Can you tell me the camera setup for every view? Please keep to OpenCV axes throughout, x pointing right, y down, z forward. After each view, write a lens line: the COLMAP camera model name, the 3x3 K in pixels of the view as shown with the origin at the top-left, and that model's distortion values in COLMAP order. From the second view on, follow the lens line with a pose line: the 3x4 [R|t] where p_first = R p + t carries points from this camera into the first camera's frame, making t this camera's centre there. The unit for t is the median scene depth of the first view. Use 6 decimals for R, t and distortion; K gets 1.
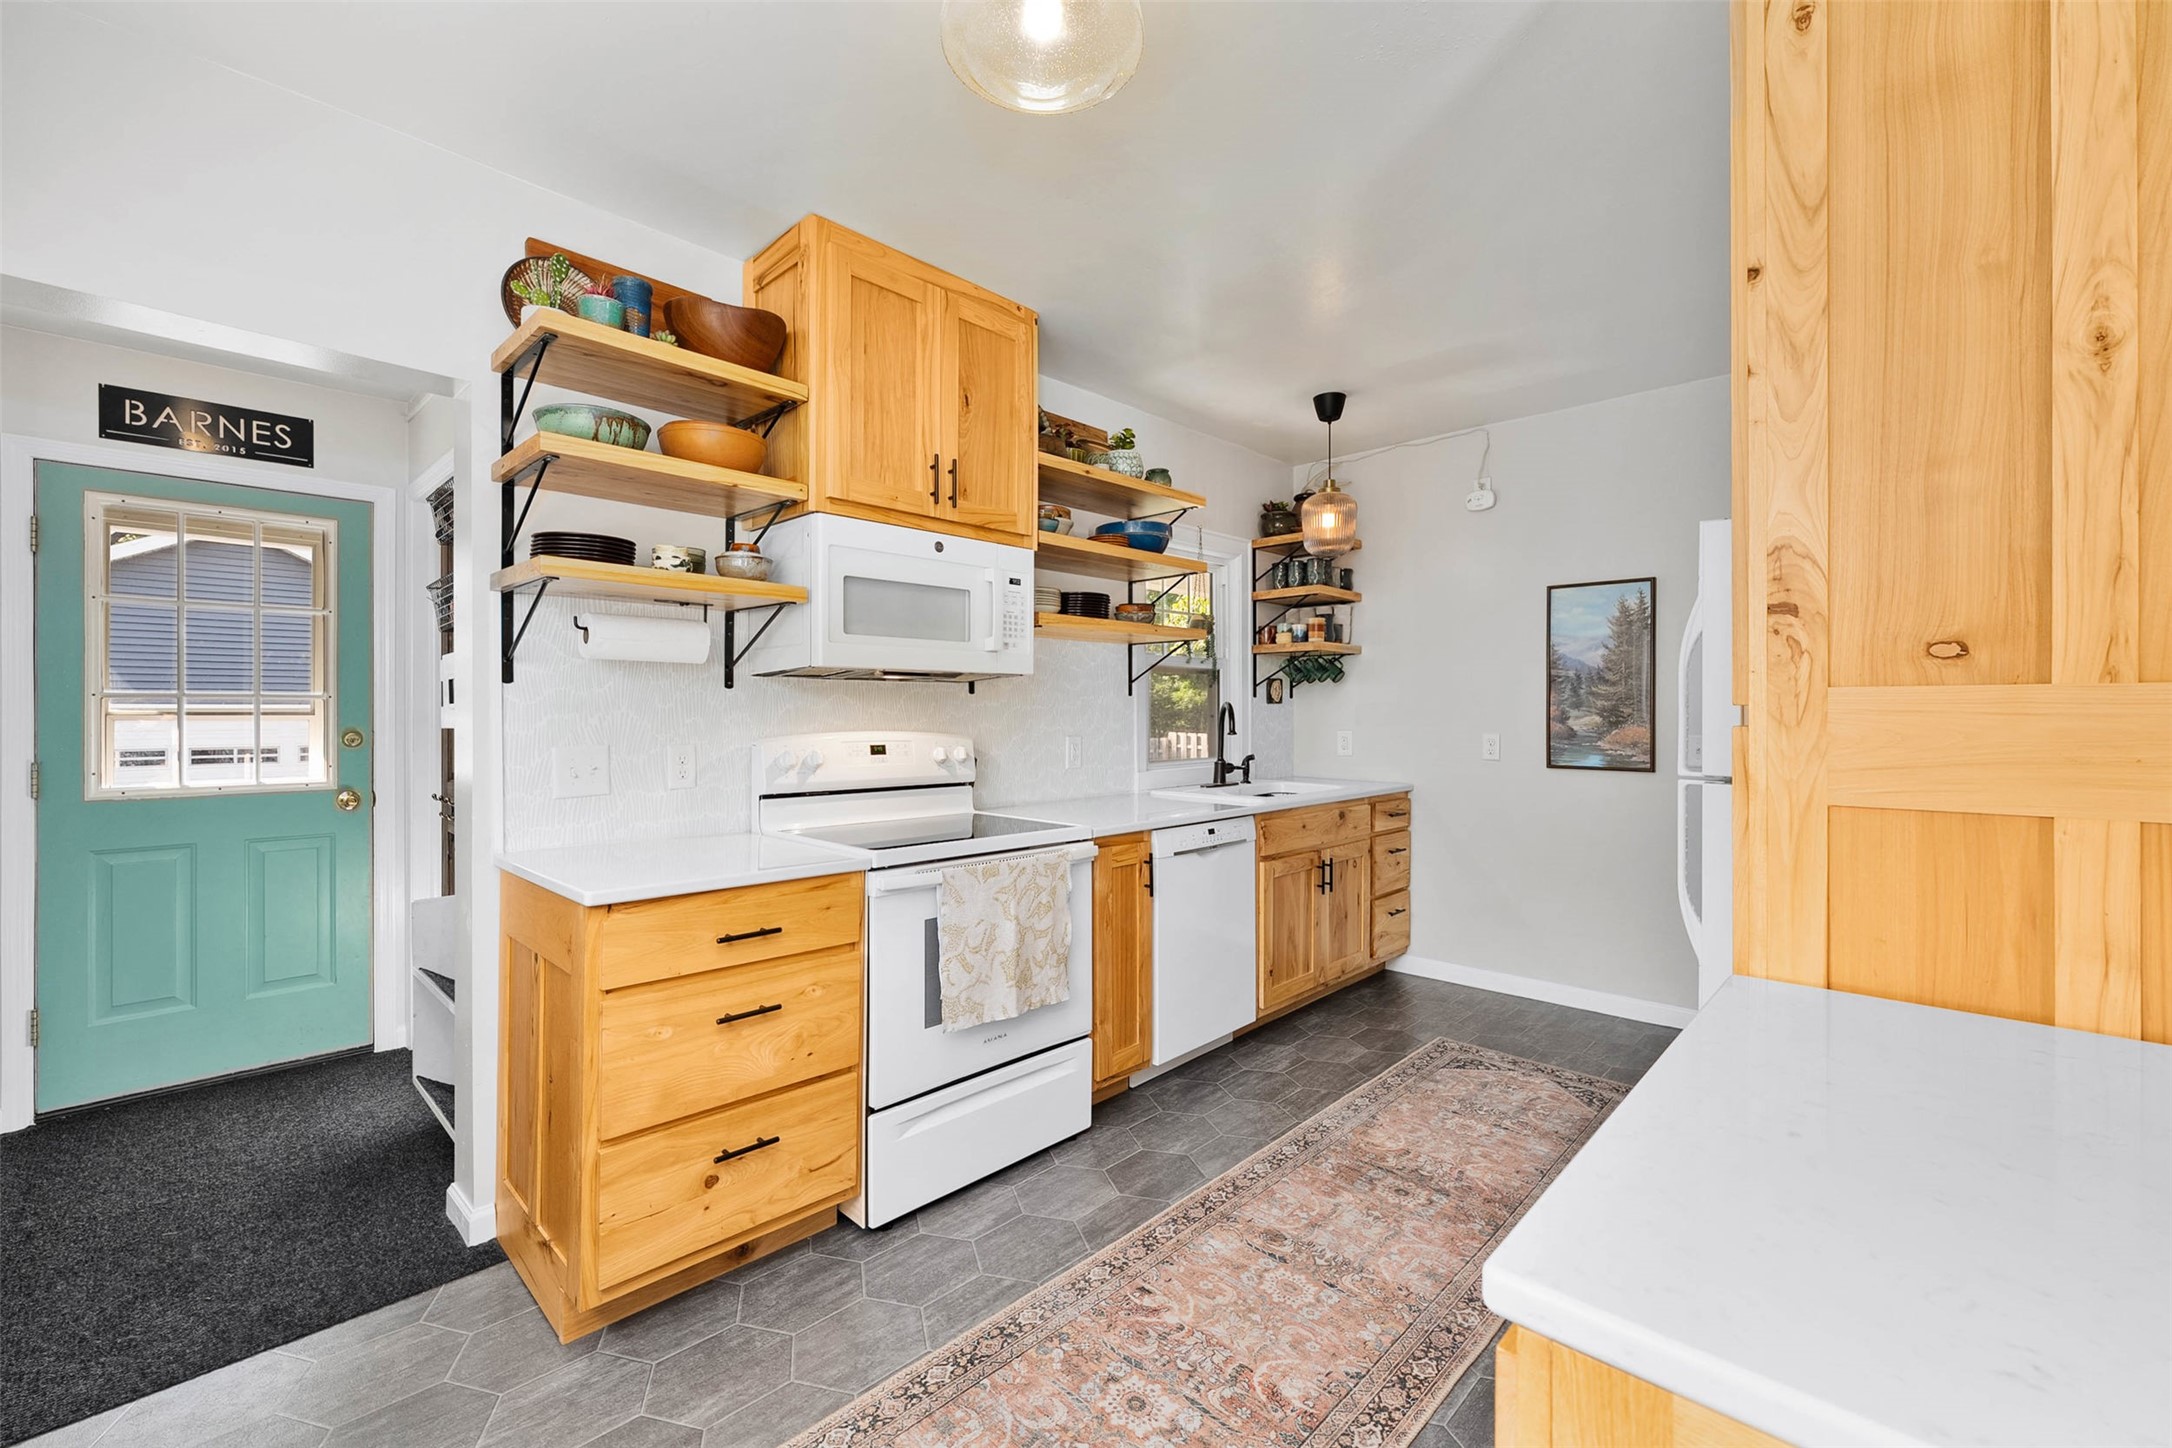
lens RADIAL K [[900.0, 0, 1082.6], [0, 900.0, 712.5], [0, 0, 1]] dist [-0.000512, -0.000154]
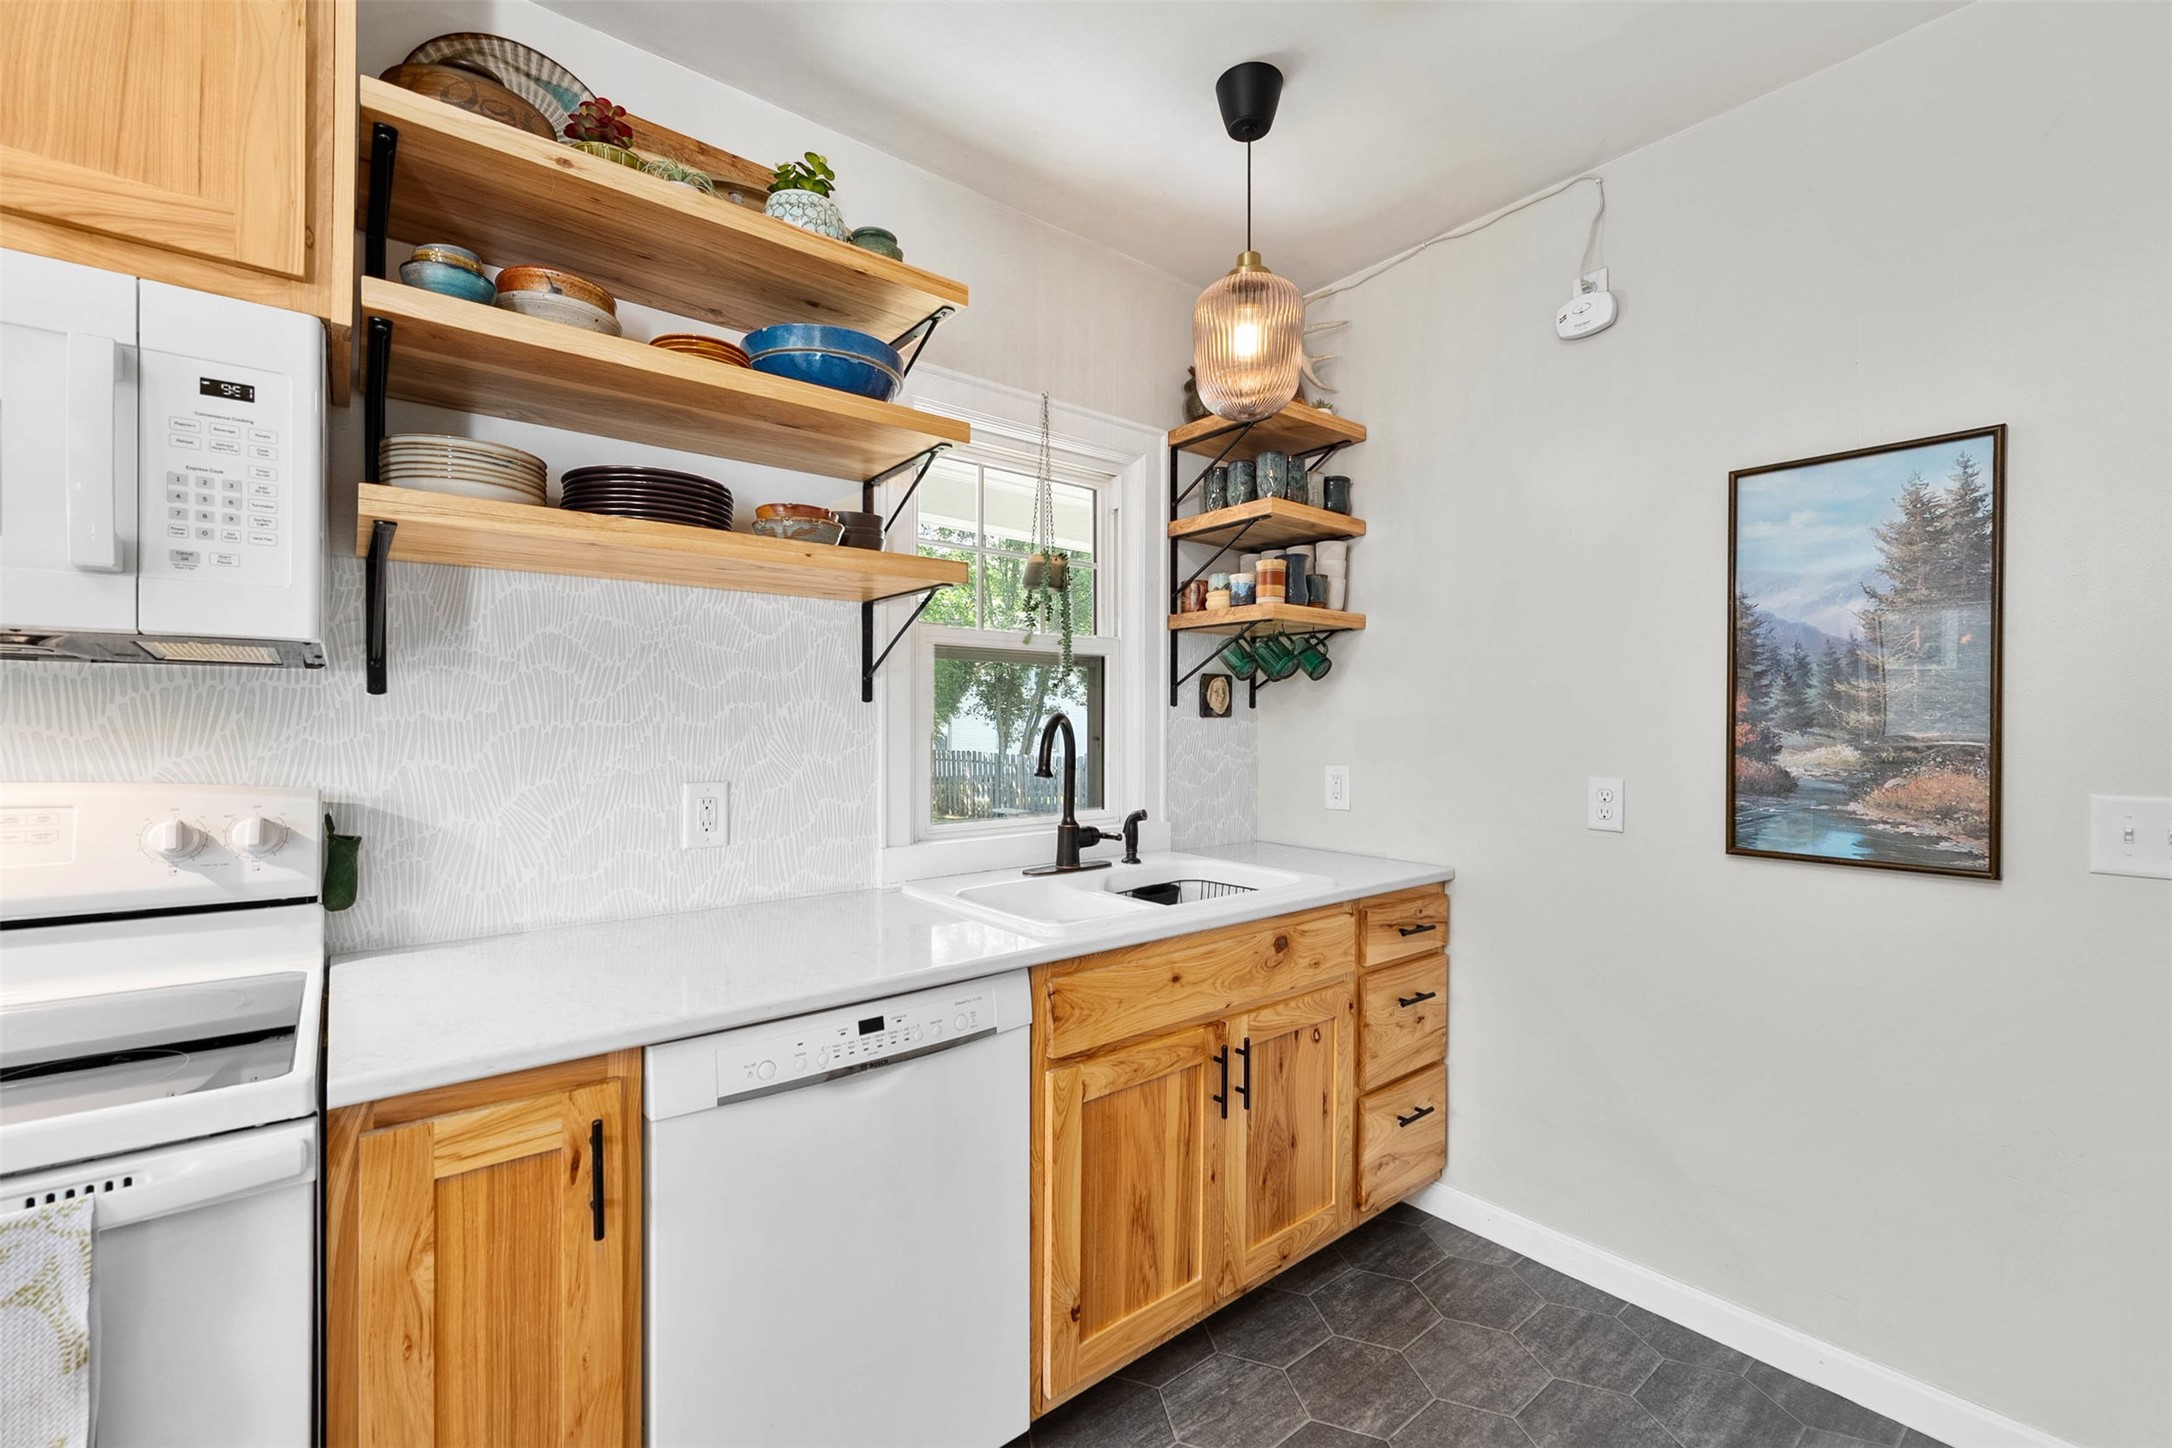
lens RADIAL K [[915.4, 0, 1080.6], [0, 915.4, 726.6], [0, 0, 1]] dist [-0.001683, -0.000013]
pose [[0.993022, 0.004230, -0.117857, 0.309466], [-0.004065, 0.999990, 0.001641, -0.006887], [0.117862, -0.001150, 0.993029, 0.636297]]
